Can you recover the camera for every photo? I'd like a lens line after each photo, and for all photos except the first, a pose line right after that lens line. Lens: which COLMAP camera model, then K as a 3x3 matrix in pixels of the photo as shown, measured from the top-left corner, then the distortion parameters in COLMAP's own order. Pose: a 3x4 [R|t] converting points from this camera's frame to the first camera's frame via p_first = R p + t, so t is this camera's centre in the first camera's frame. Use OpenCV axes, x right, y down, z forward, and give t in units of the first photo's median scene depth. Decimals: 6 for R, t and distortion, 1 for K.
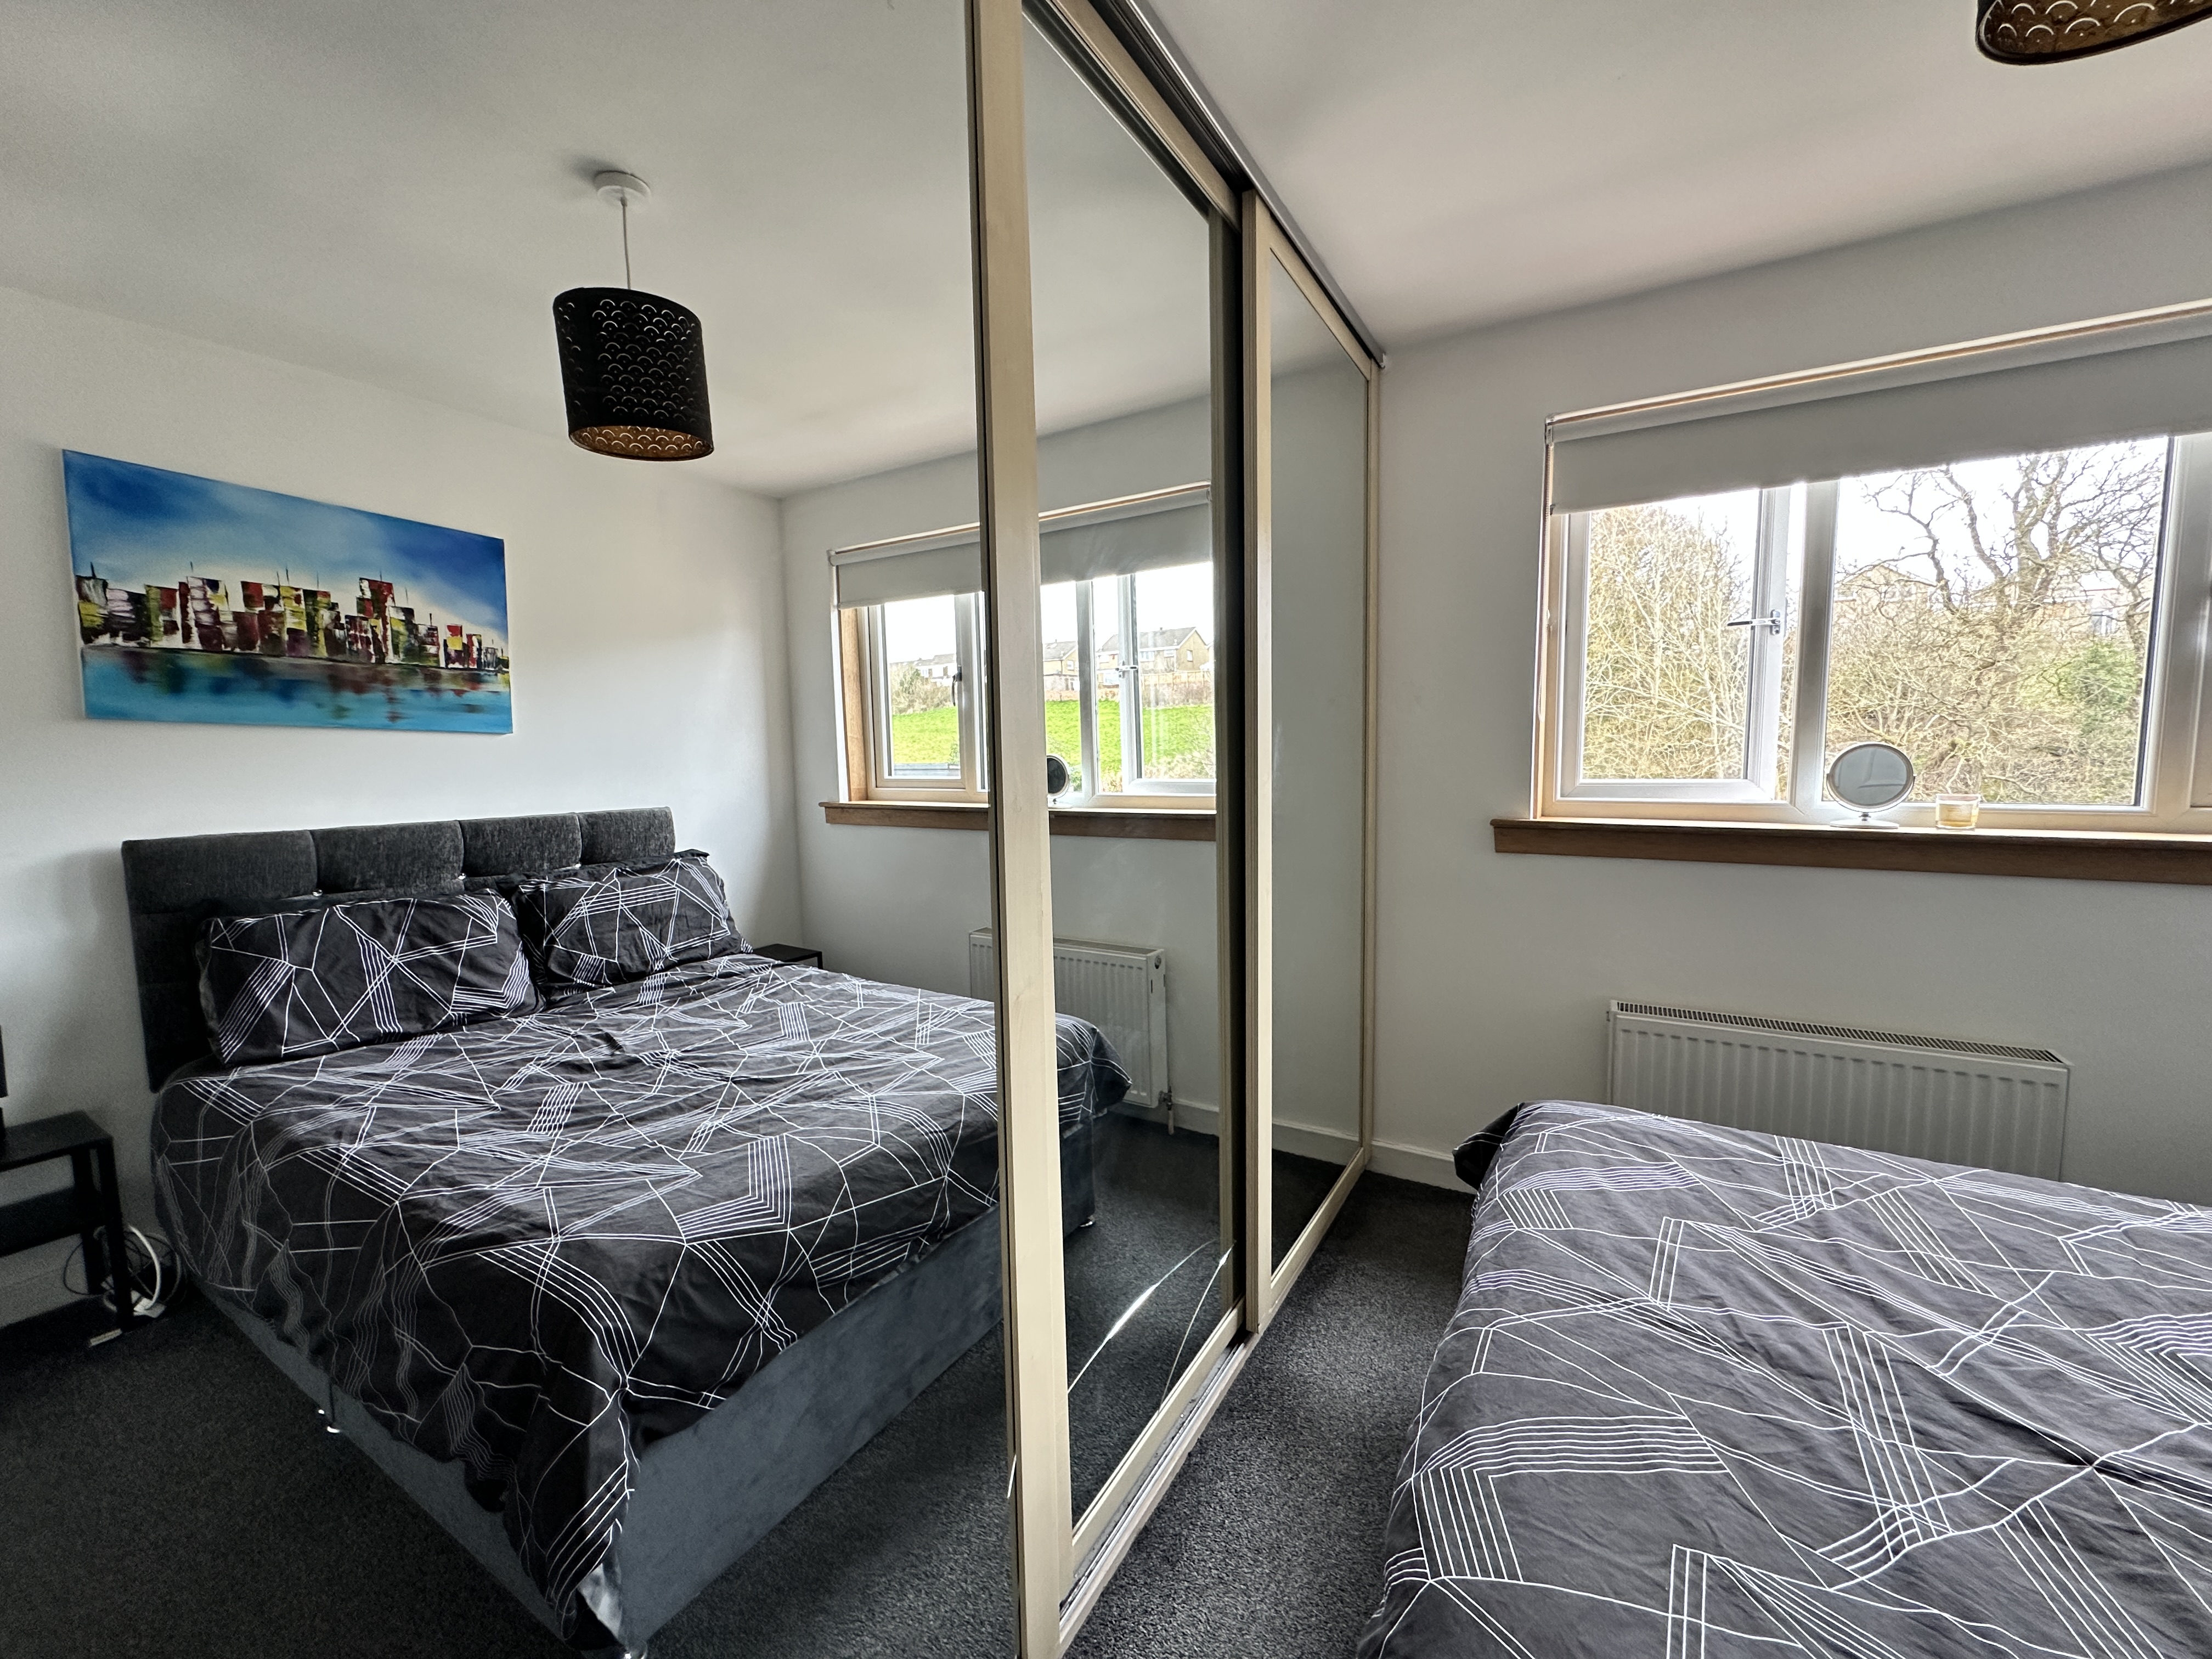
lens RADIAL K [[886.2, 0, 1104.4], [0, 886.2, 827.1], [0, 0, 1]] dist [-0.002392, 0.001040]
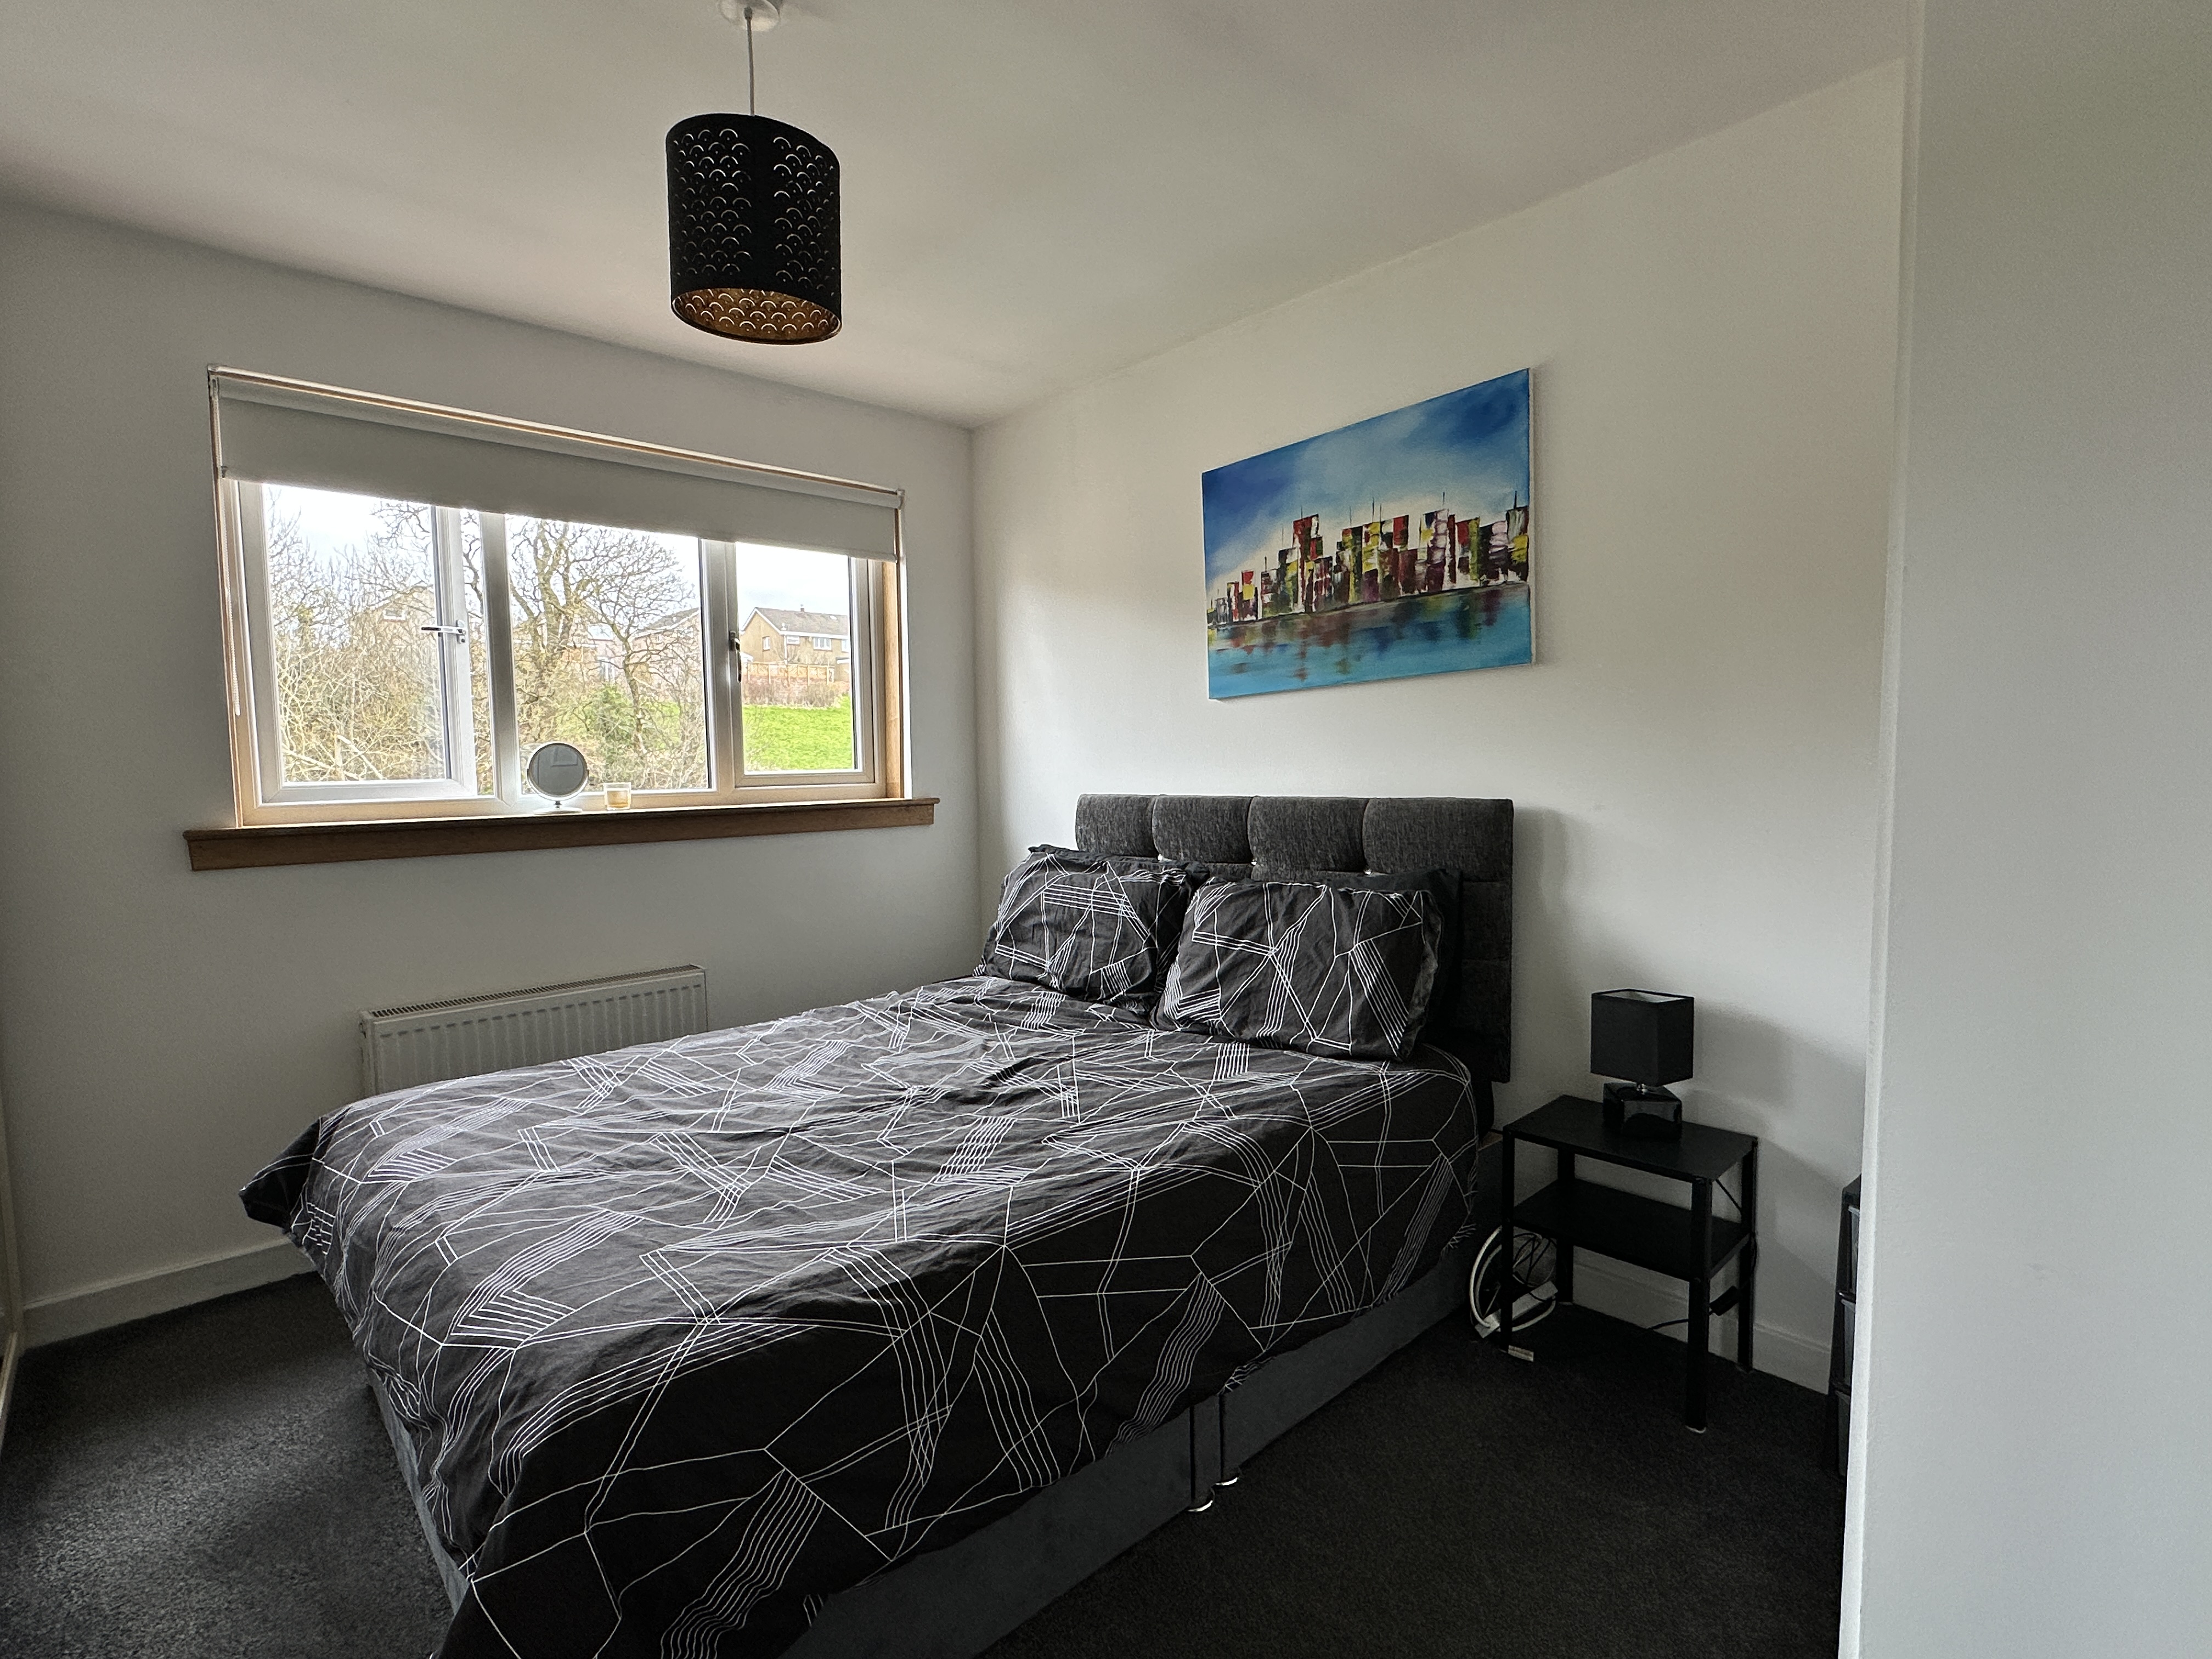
lens RADIAL K [[1071.7, 0, 1106.0], [0, 1071.7, 829.5], [0, 0, 1]] dist [-0.002408, 0.000495]
pose [[0.292475, -0.058167, 0.954502, -0.388458], [0.104334, 0.994131, 0.028613, 0.075371], [-0.950564, 0.091218, 0.296827, -0.157016]]
